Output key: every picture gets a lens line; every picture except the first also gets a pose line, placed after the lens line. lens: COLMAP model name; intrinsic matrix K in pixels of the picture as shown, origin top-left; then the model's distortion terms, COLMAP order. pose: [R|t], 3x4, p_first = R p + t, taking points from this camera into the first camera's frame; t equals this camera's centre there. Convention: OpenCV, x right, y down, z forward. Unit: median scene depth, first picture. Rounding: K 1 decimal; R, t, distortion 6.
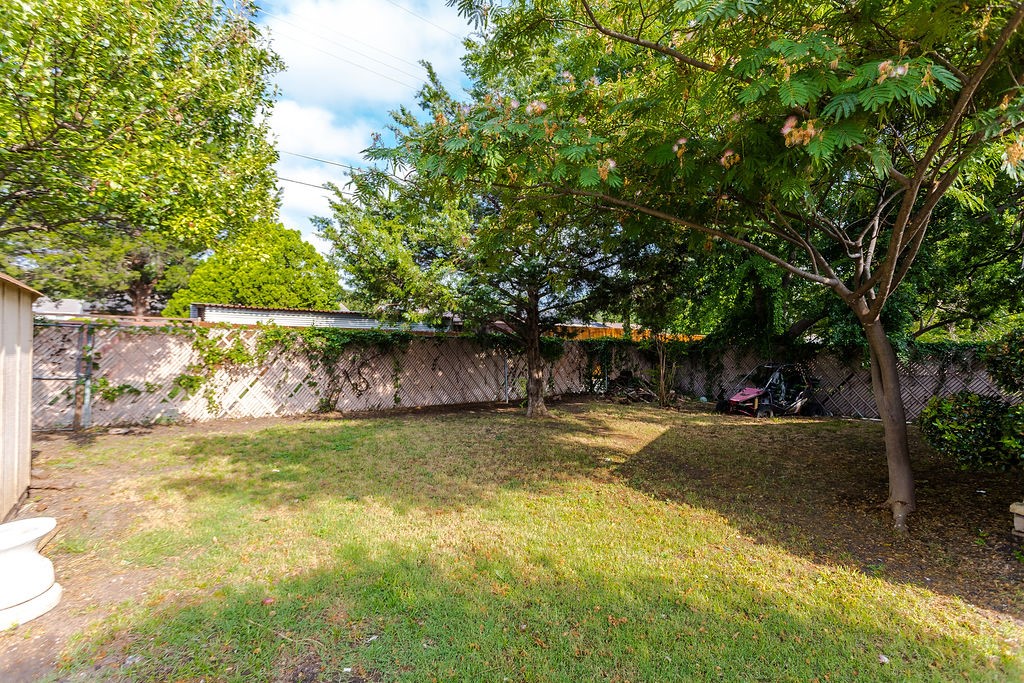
lens RADIAL K [[497.7, 0, 514.8], [0, 497.7, 339.5], [0, 0, 1]] dist [-0.000916, 0.000921]
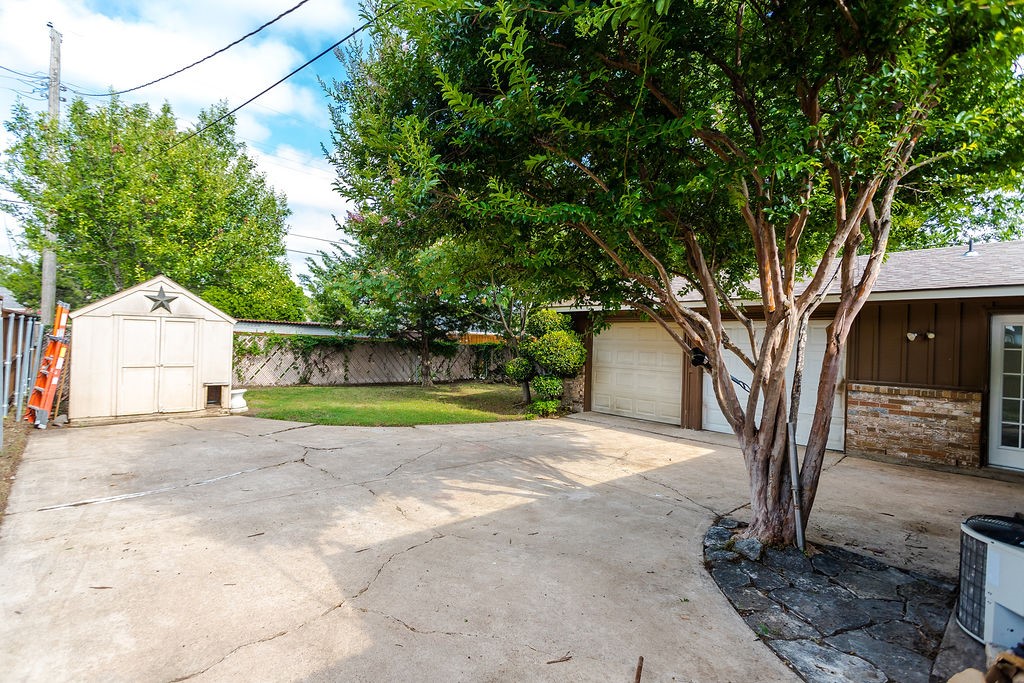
lens RADIAL K [[497.7, 0, 509.5], [0, 497.7, 342.8], [0, 0, 1]] dist [-0.000916, 0.000921]
pose [[0.997228, 0.008795, 0.073882, 0.196767], [-0.008331, 0.999944, -0.006581, 0.007614], [-0.073936, 0.005947, 0.997245, -0.748562]]
